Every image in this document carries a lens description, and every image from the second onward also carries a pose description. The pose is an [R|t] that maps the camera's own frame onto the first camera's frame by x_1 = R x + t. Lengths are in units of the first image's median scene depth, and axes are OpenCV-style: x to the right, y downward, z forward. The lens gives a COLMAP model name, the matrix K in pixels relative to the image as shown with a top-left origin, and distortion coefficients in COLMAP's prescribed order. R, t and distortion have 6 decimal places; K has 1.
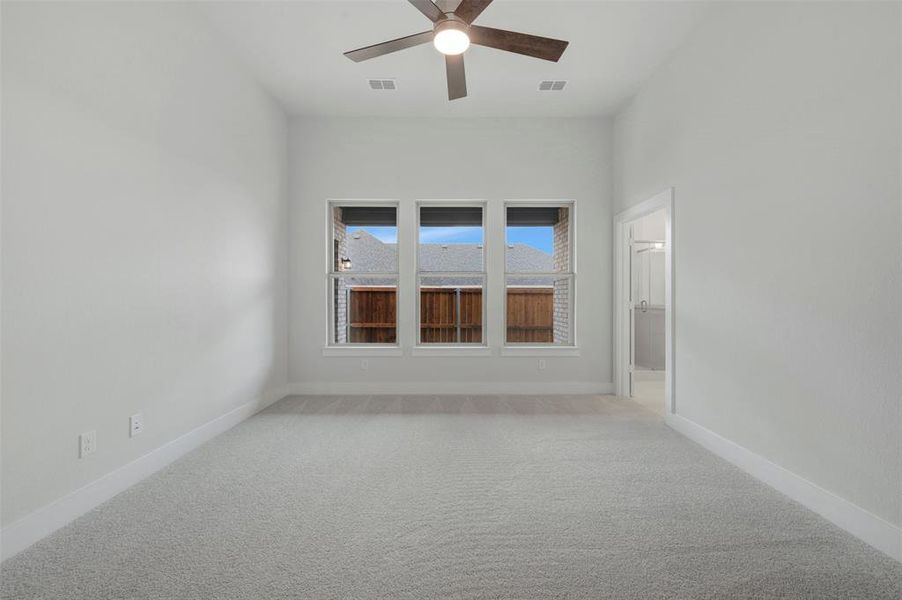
lens RADIAL K [[359.9, 0, 456.5], [0, 359.9, 302.2], [0, 0, 1]] dist [-0.000265, 0.000598]
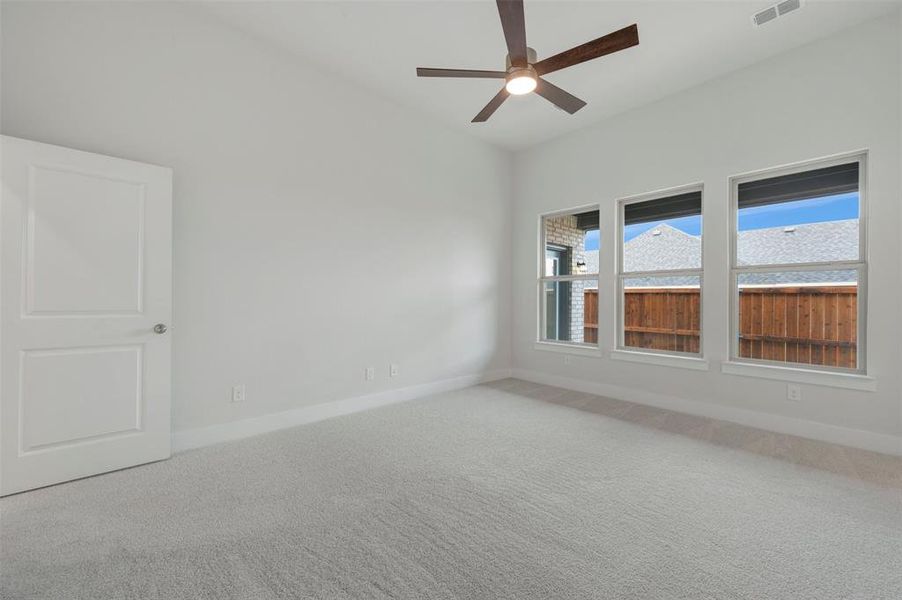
lens RADIAL K [[359.9, 0, 445.4], [0, 359.9, 303.8], [0, 0, 1]] dist [-0.000265, 0.000598]
pose [[0.659097, 0.010685, -0.751982, 0.290494], [-0.011273, 0.999927, 0.004327, 0.000477], [0.751974, 0.005625, 0.659169, 0.009070]]
